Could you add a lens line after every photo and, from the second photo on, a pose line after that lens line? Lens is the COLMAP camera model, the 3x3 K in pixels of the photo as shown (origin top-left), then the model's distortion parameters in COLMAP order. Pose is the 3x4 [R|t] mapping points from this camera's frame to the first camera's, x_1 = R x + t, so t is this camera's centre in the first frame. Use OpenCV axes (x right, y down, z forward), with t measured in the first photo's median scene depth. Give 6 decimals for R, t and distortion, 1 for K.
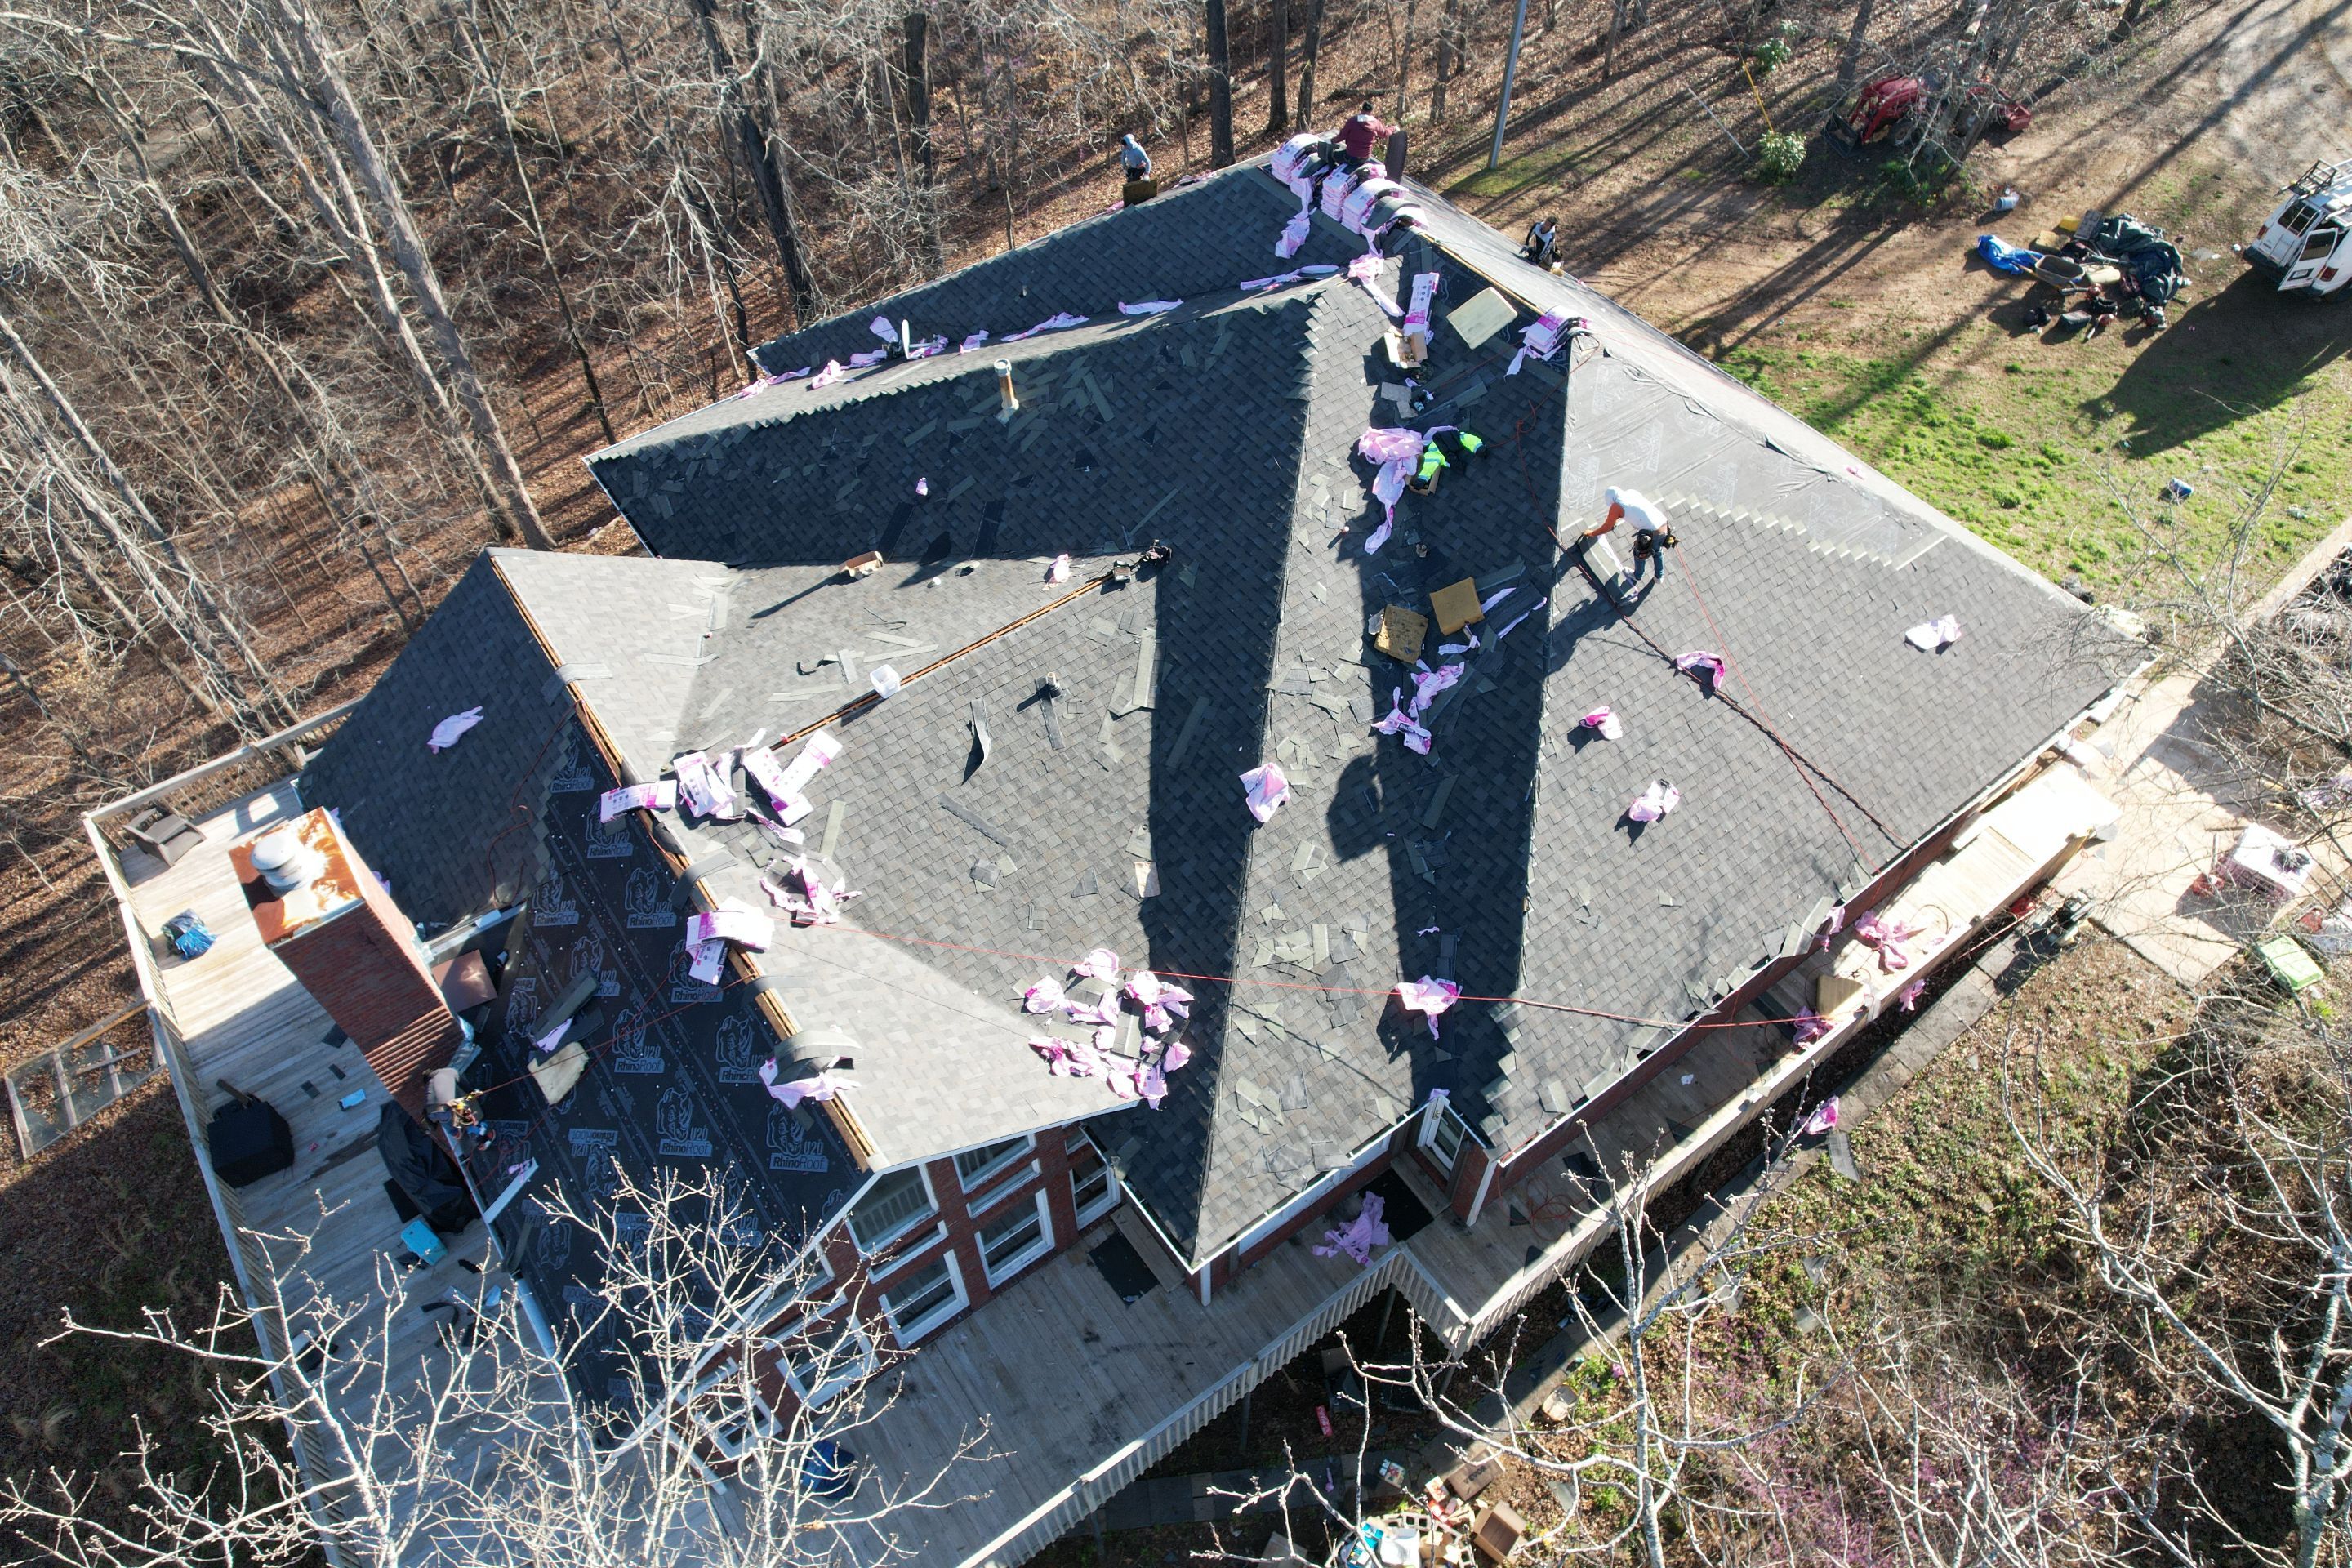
lens RADIAL K [[1522.6, 0, 1176.0], [0, 1522.6, 784.0], [0, 0, 1]] dist [-0.078813, 0.073786]
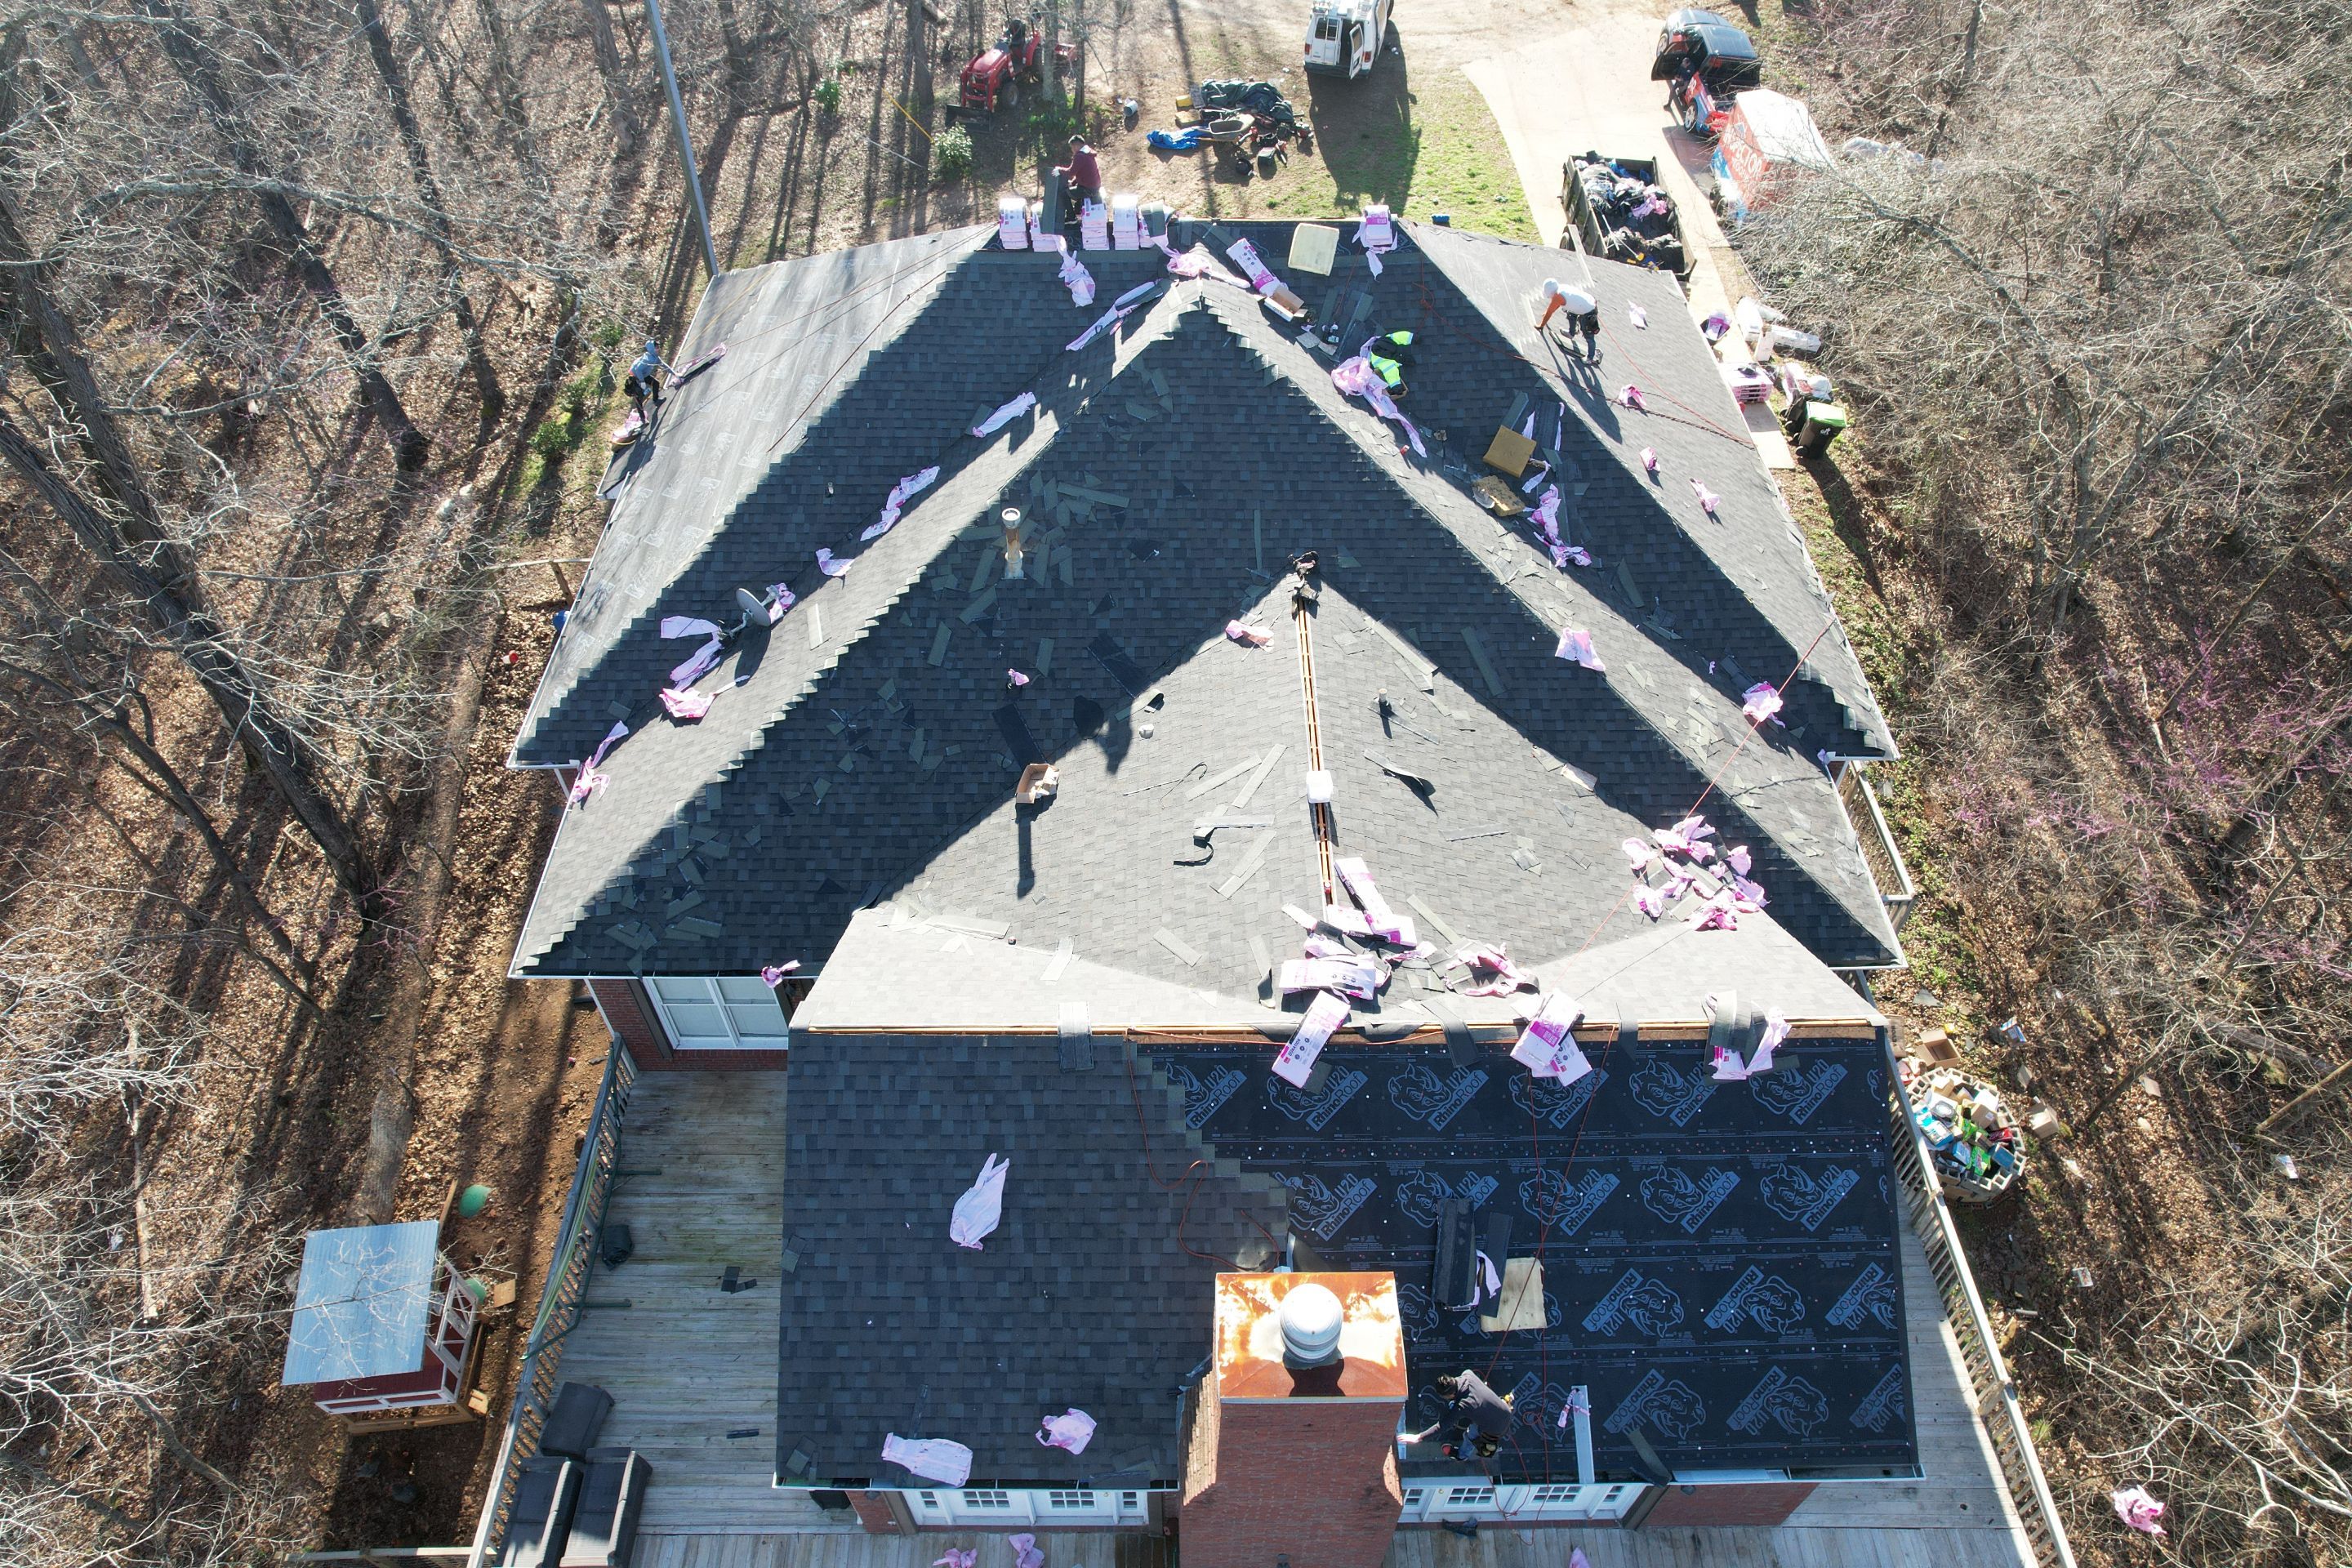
lens RADIAL K [[1514.1, 0, 1183.1], [0, 1514.1, 779.3], [0, 0, 1]] dist [-0.043232, 0.000127]
pose [[0.581930, -0.589993, 0.559702, -0.721831], [0.627947, 0.763319, 0.151743, -0.252234], [-0.516759, 0.263159, 0.814683, 0.274762]]
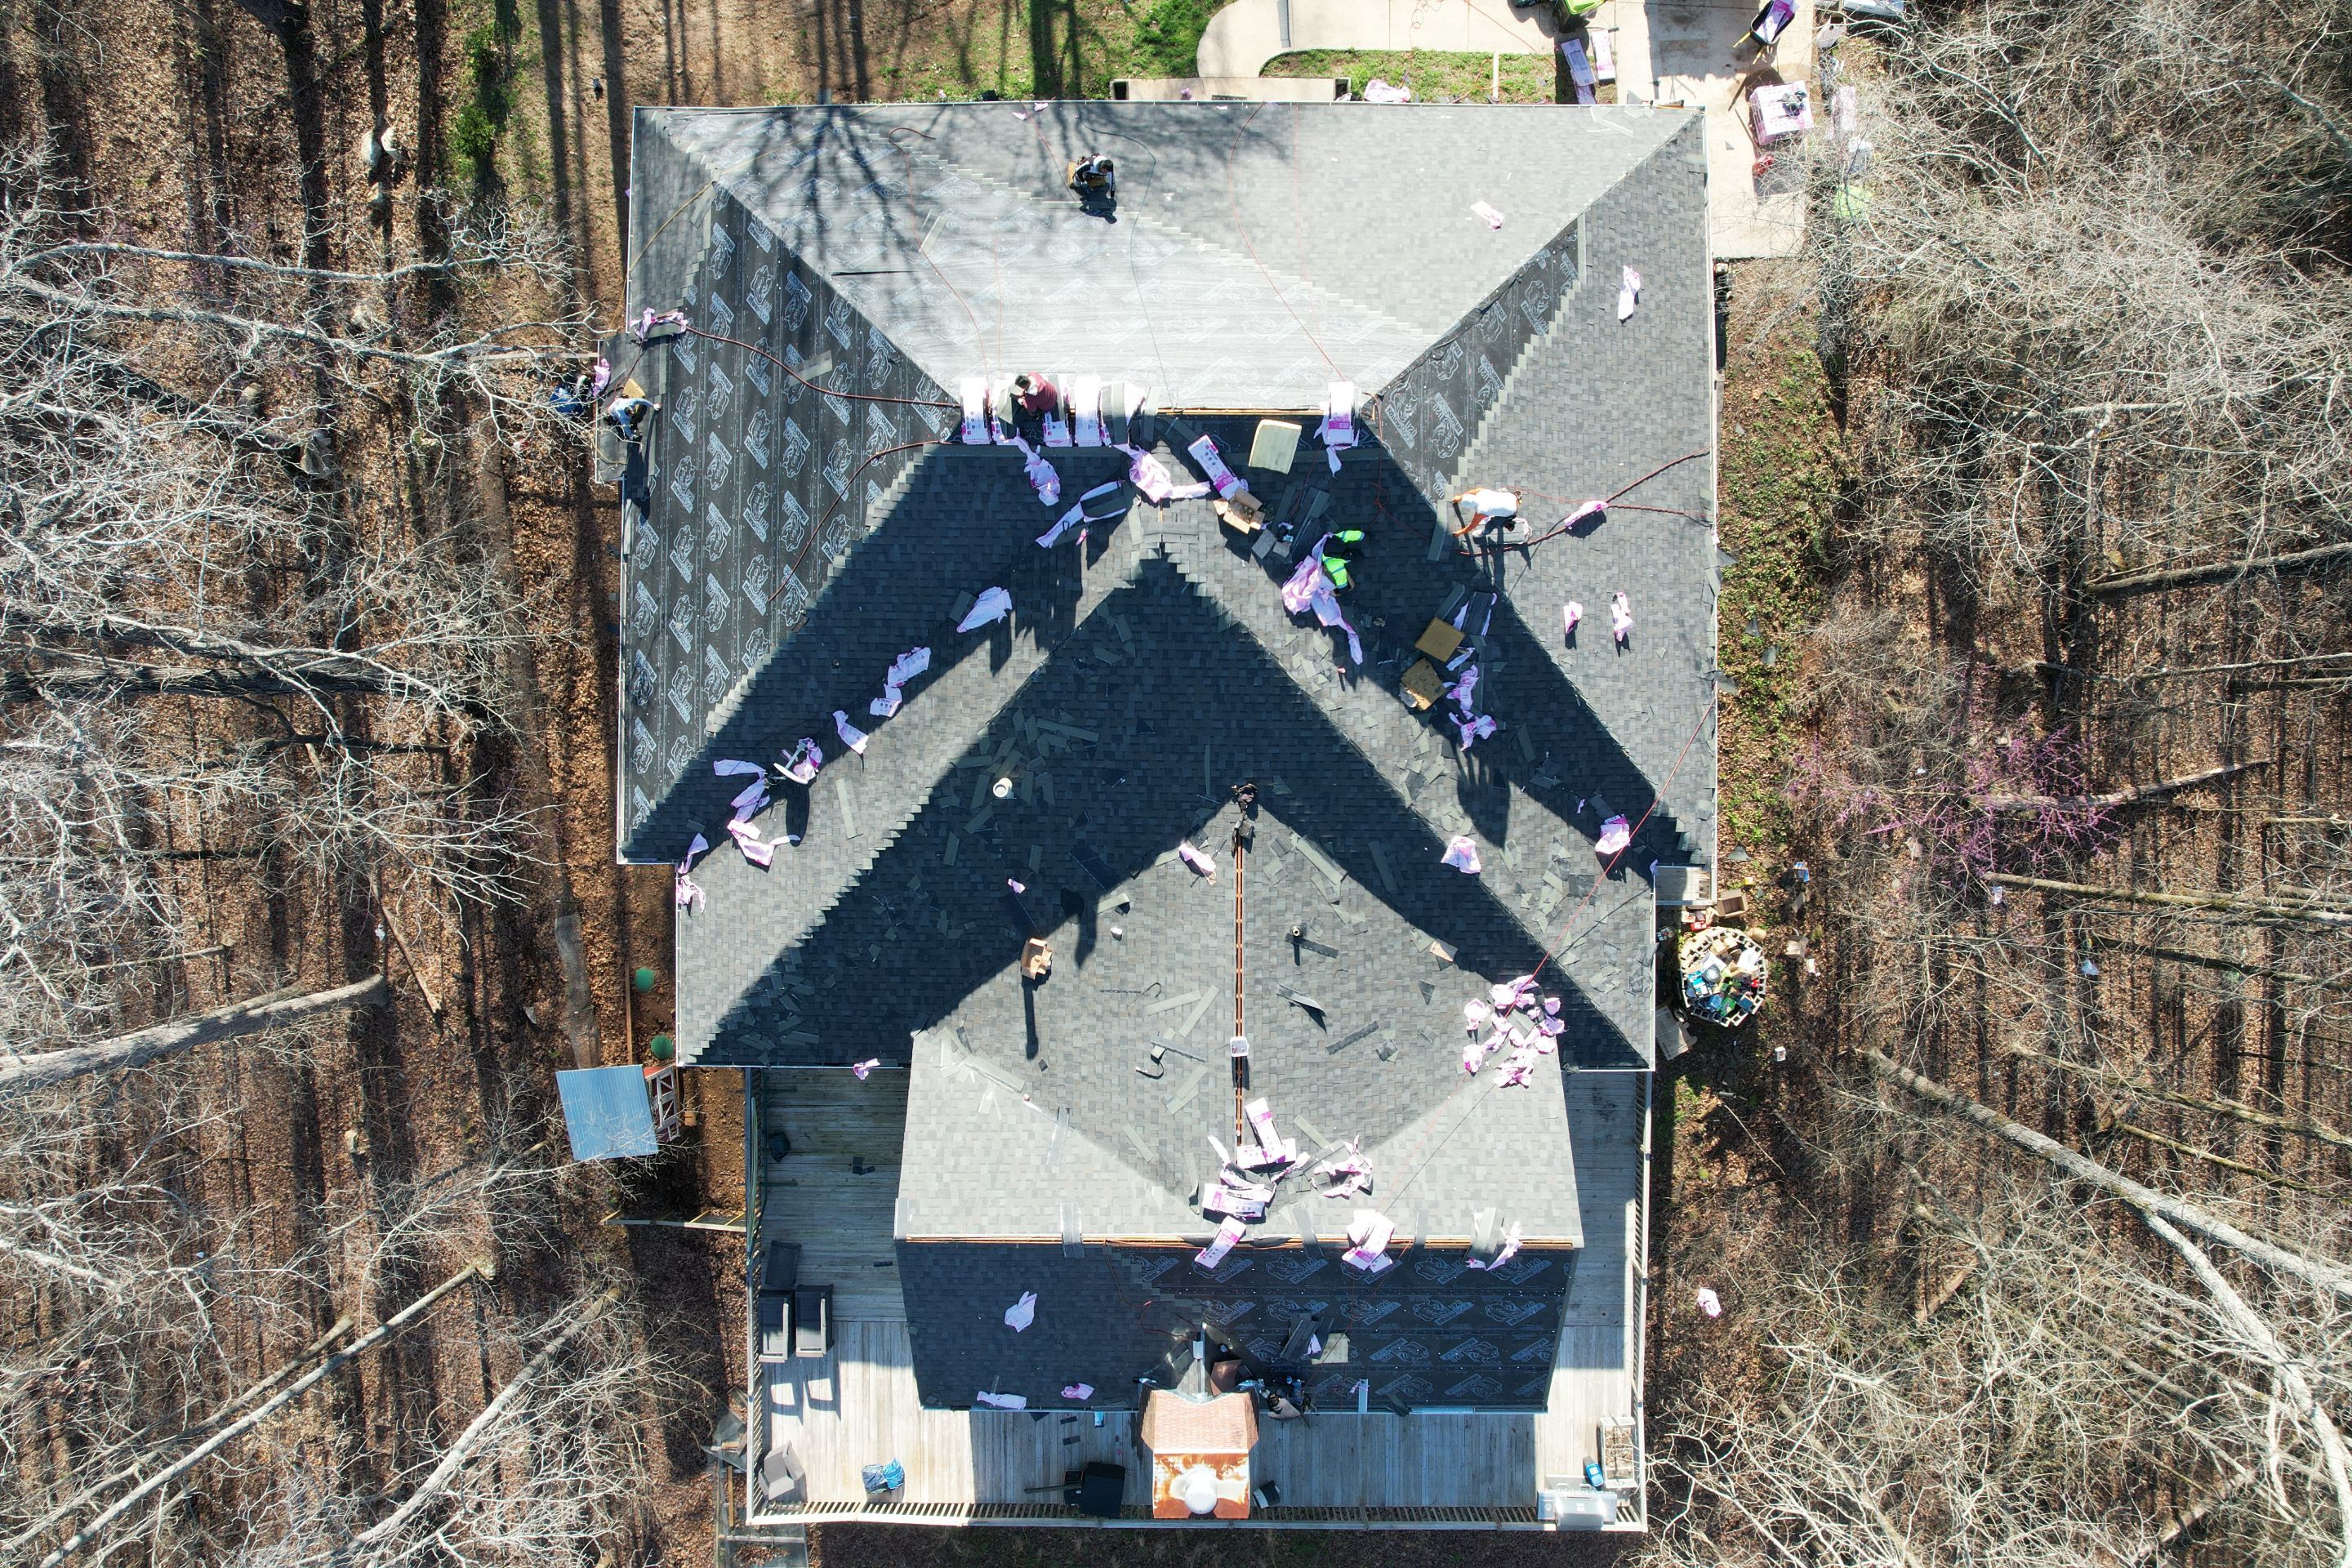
lens RADIAL K [[1502.5, 0, 1176.0], [0, 1502.5, 784.0], [0, 0, 1]] dist [-0.042442, -0.000101]
pose [[0.590271, -0.807071, 0.014729, -0.057843], [0.626896, 0.469838, 0.621494, -0.962341], [-0.508509, -0.357616, 0.783281, 0.095885]]
